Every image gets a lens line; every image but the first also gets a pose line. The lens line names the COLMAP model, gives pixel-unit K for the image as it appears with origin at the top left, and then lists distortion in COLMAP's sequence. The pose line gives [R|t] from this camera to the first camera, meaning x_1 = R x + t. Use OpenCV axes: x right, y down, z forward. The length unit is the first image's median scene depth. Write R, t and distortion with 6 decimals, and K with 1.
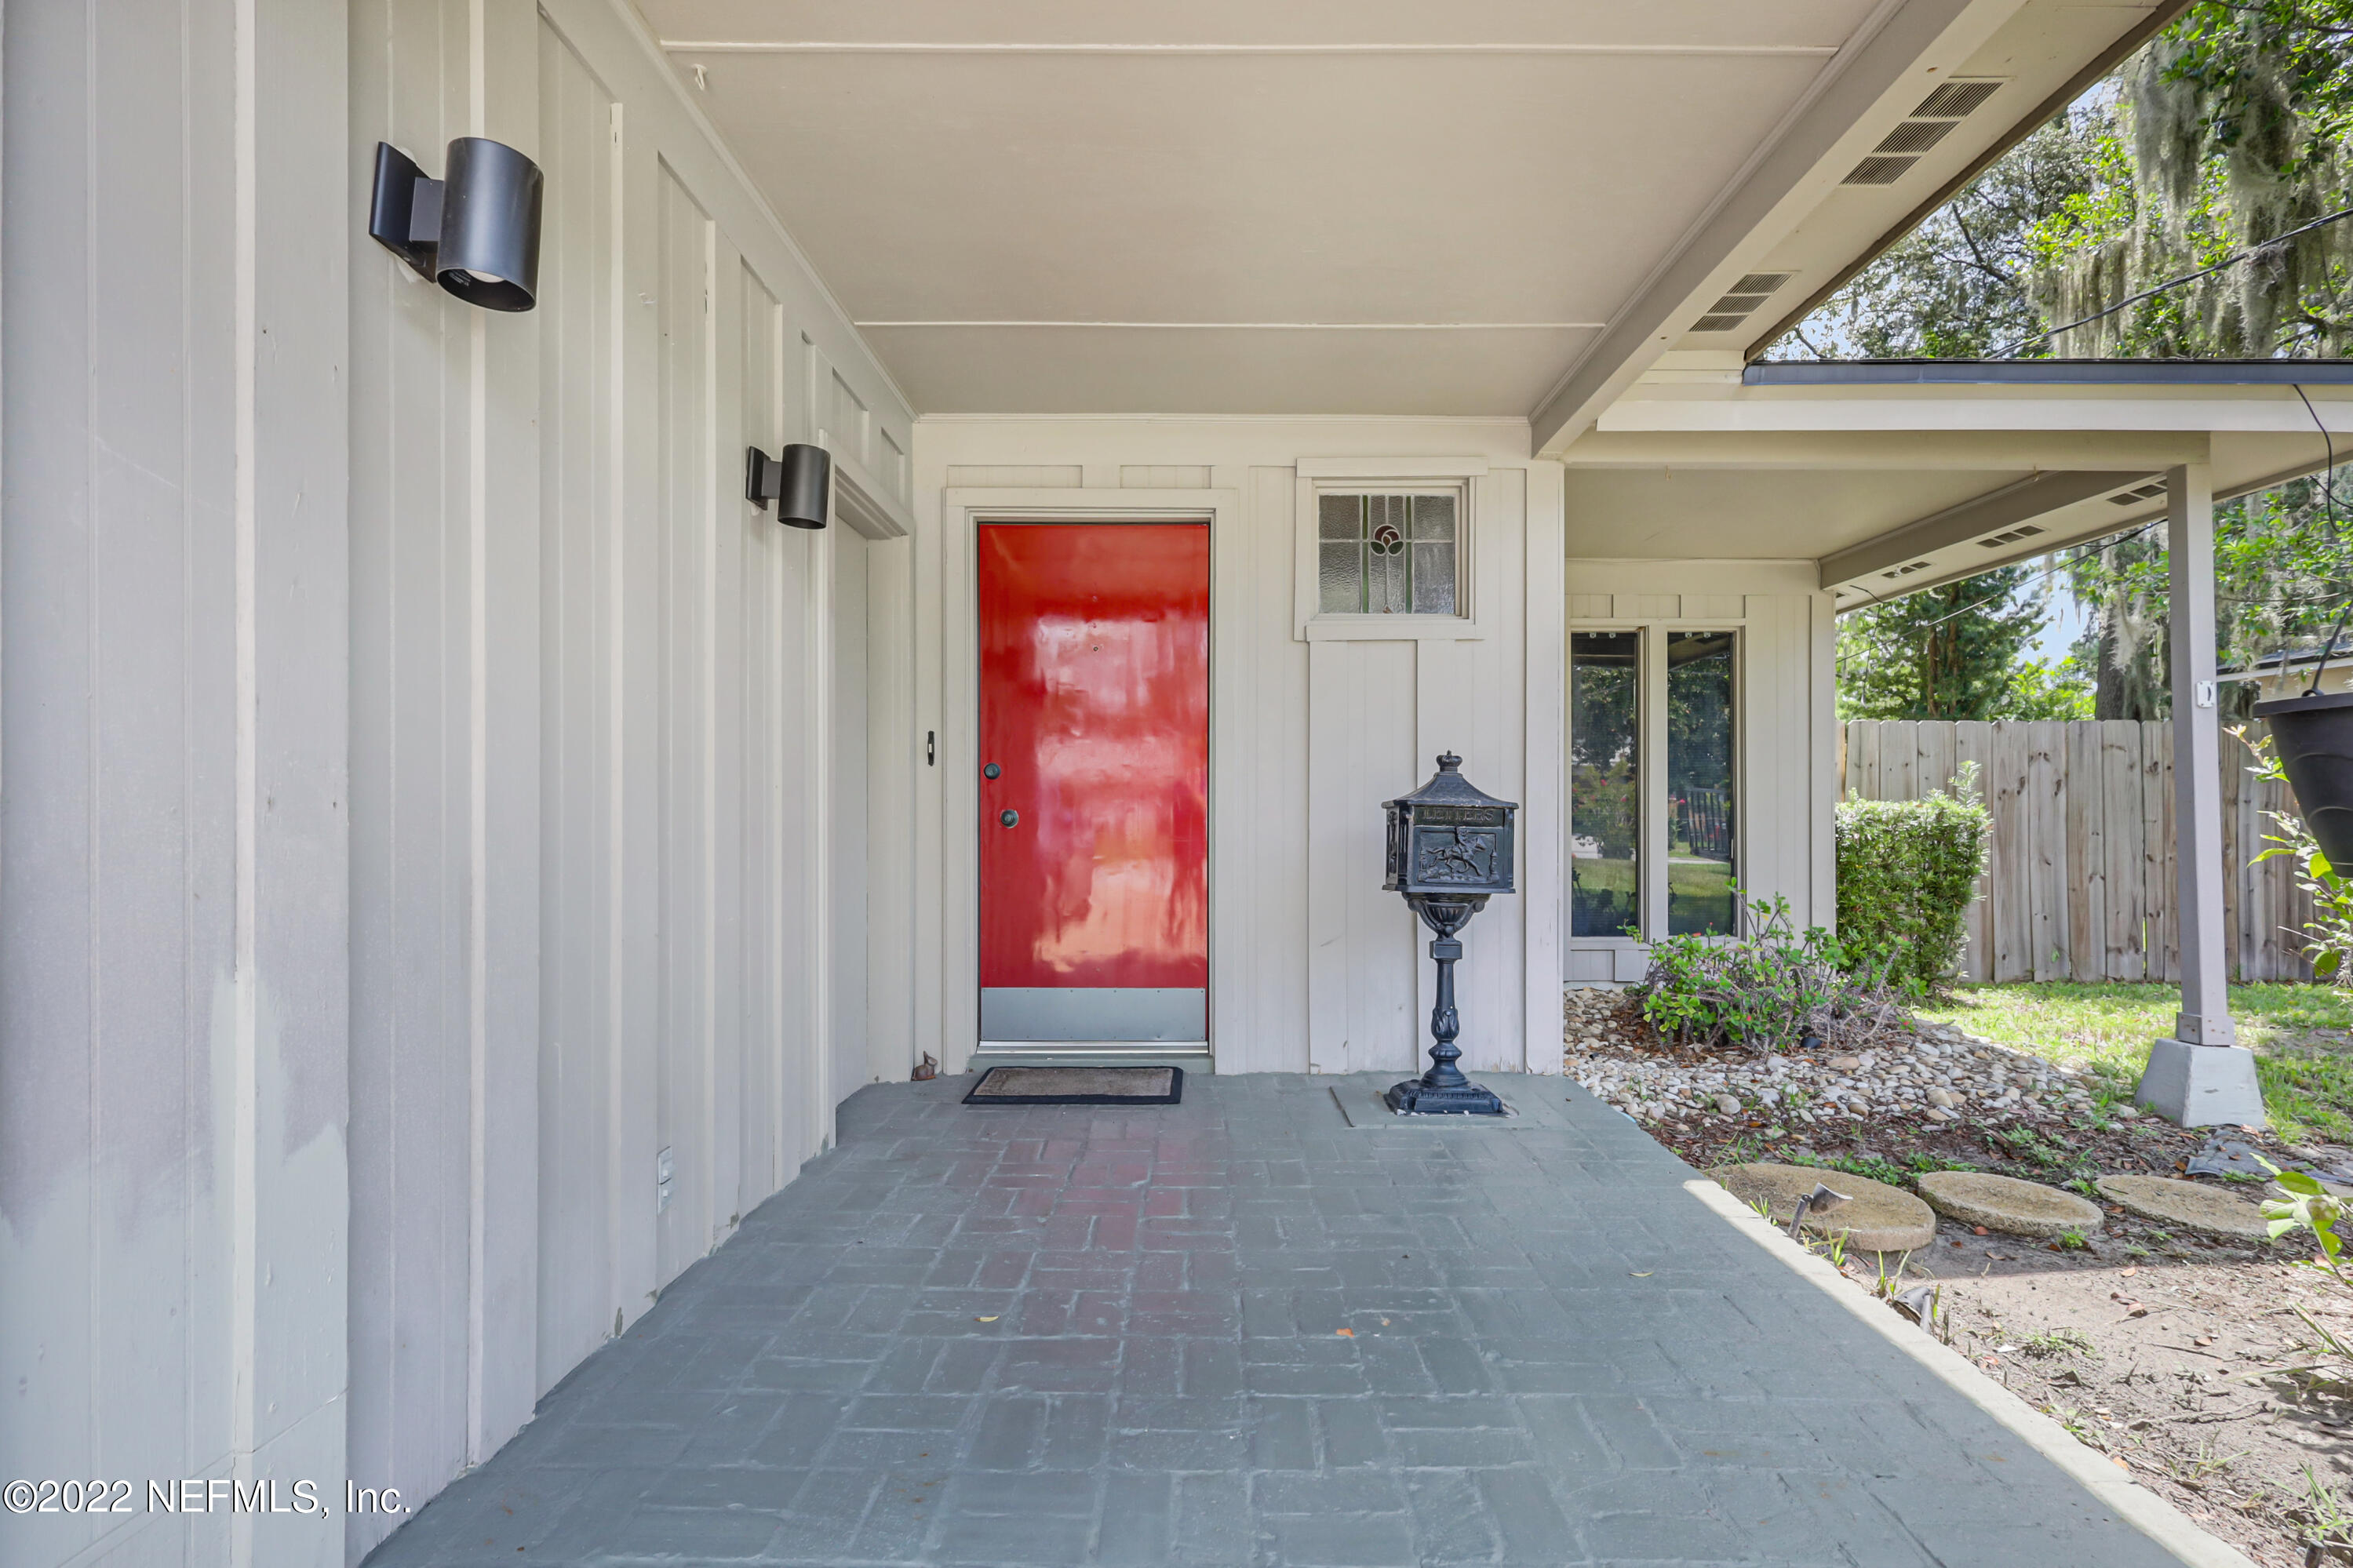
lens RADIAL K [[1142.1, 0, 1186.2], [0, 1142.1, 795.7], [0, 0, 1]] dist [-0.003366, 0.003684]
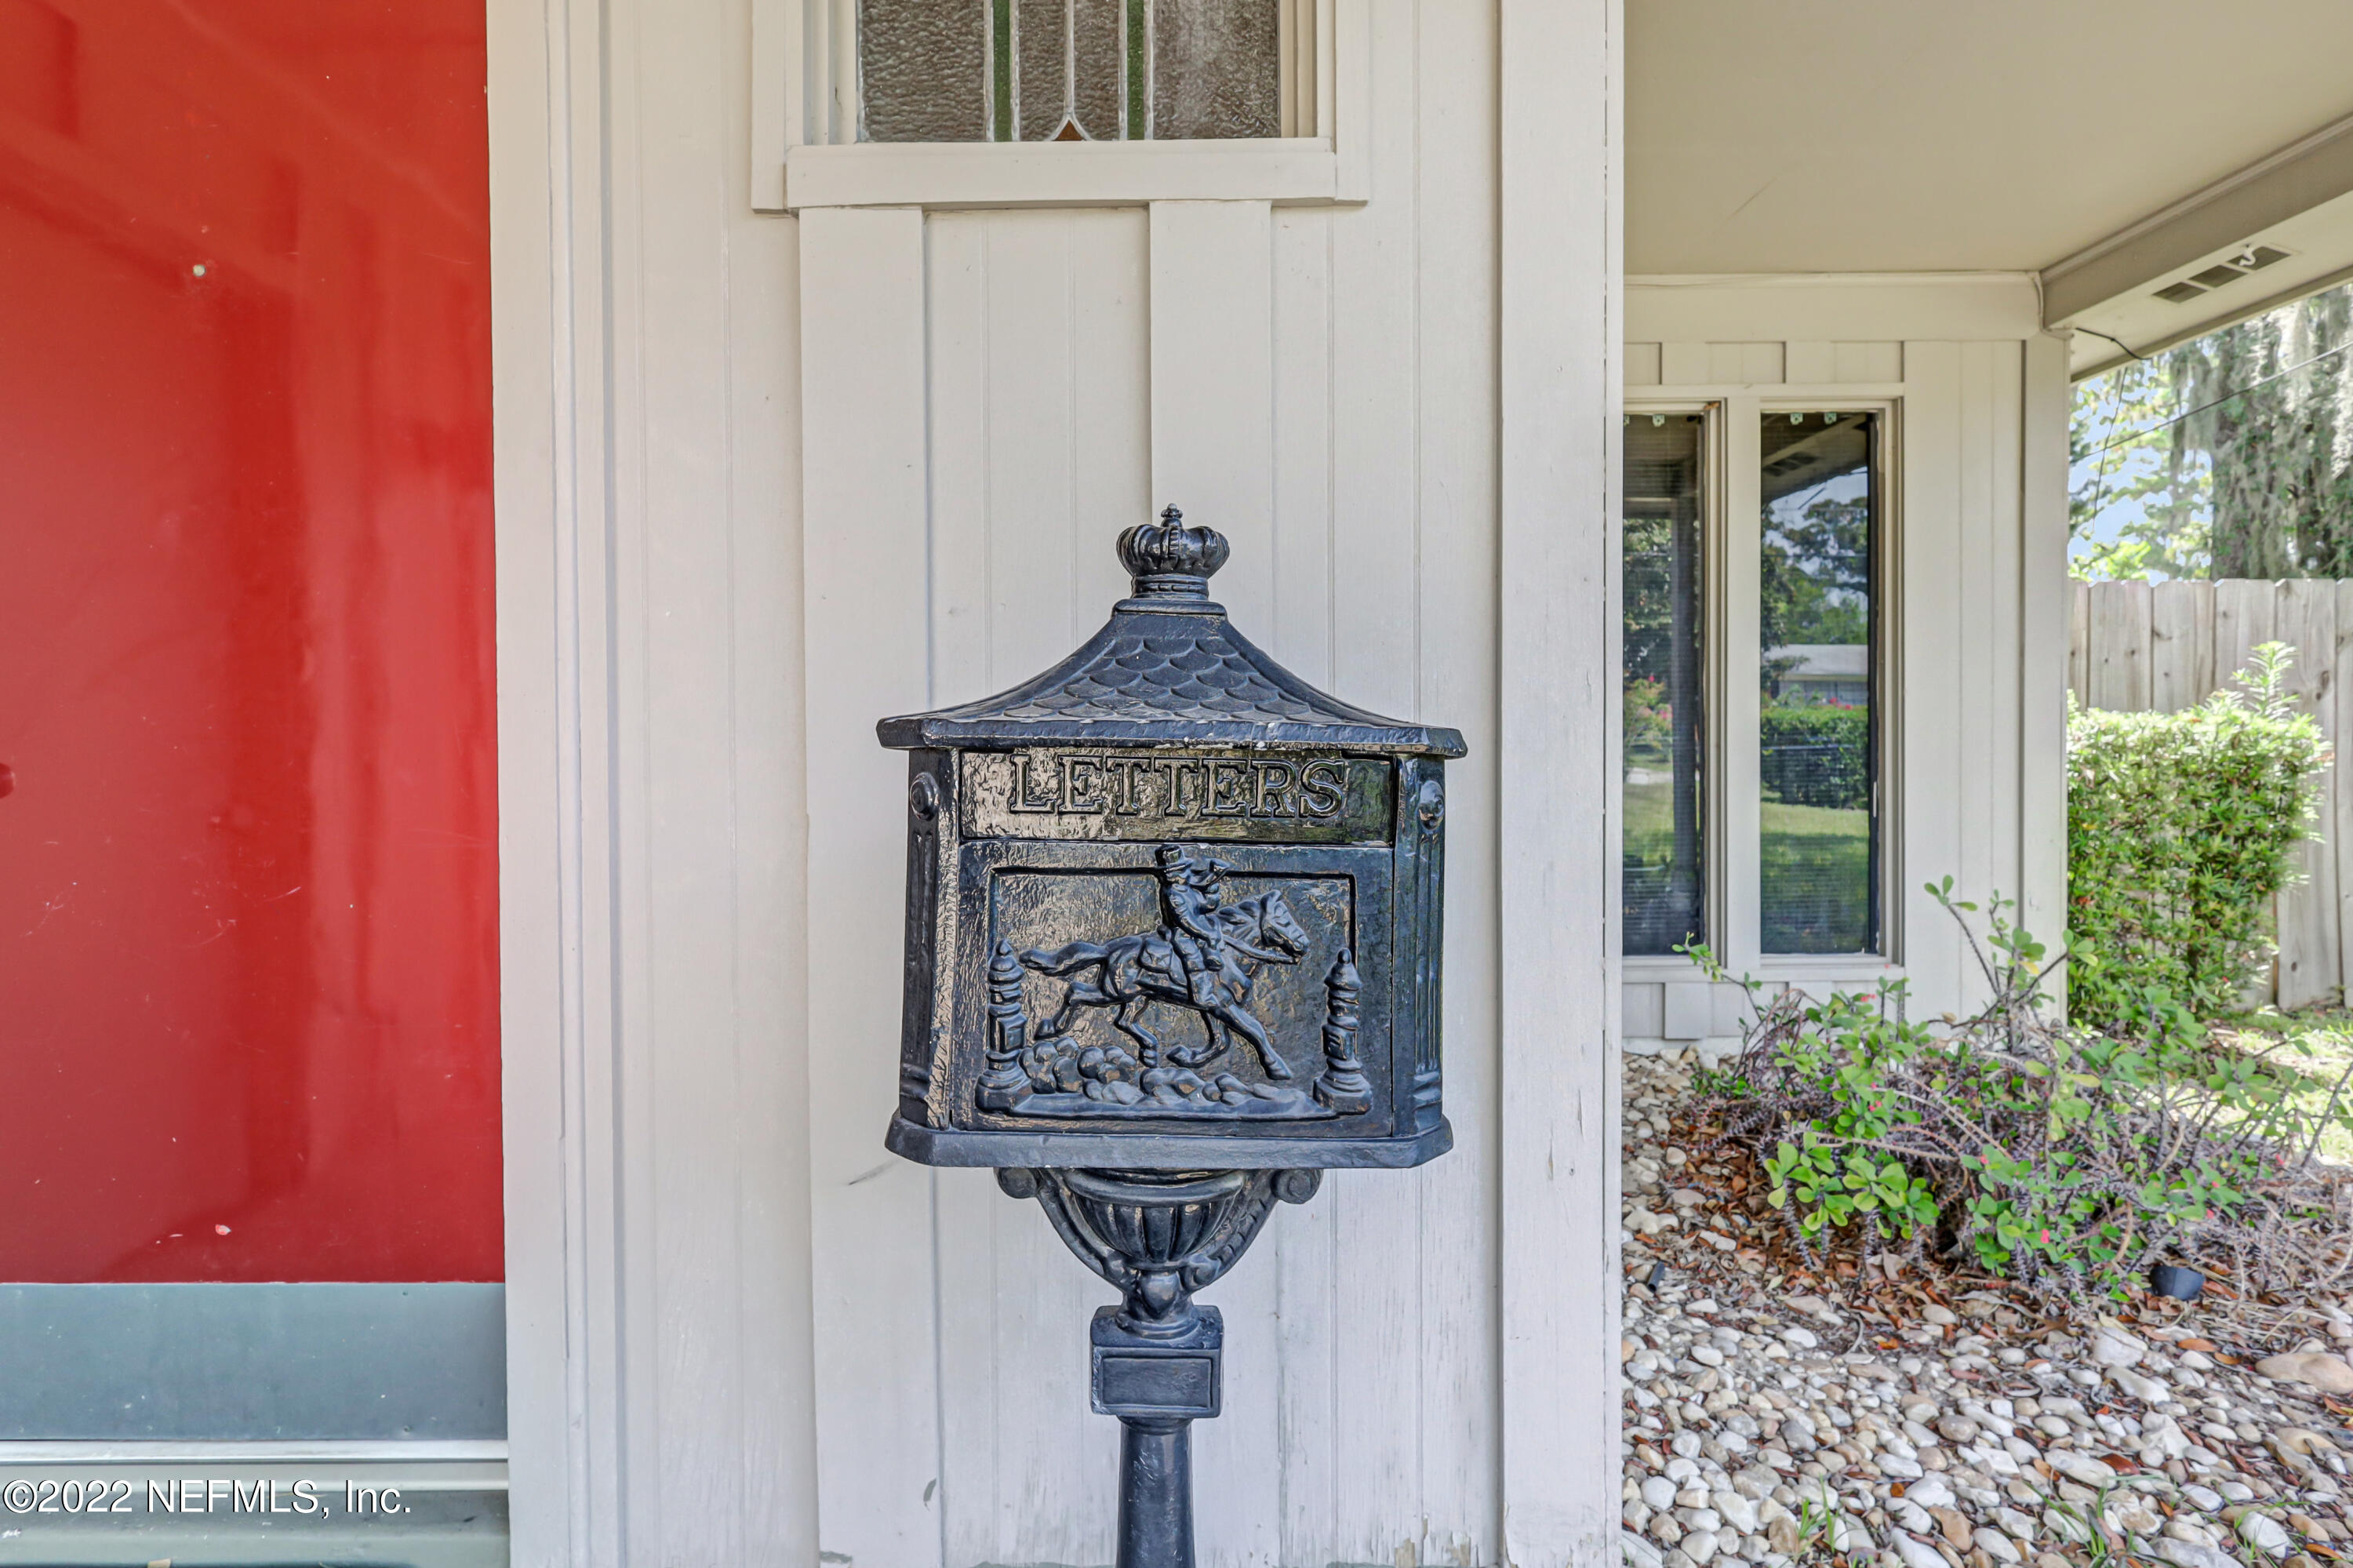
lens RADIAL K [[1142.3, 0, 1136.7], [0, 1142.3, 737.0], [0, 0, 1]] dist [-0.003366, 0.003684]
pose [[0.999698, -0.007549, -0.023376, 0.129431], [0.008018, 0.999767, 0.020040, 0.001680], [0.023220, -0.020221, 0.999526, 0.433468]]
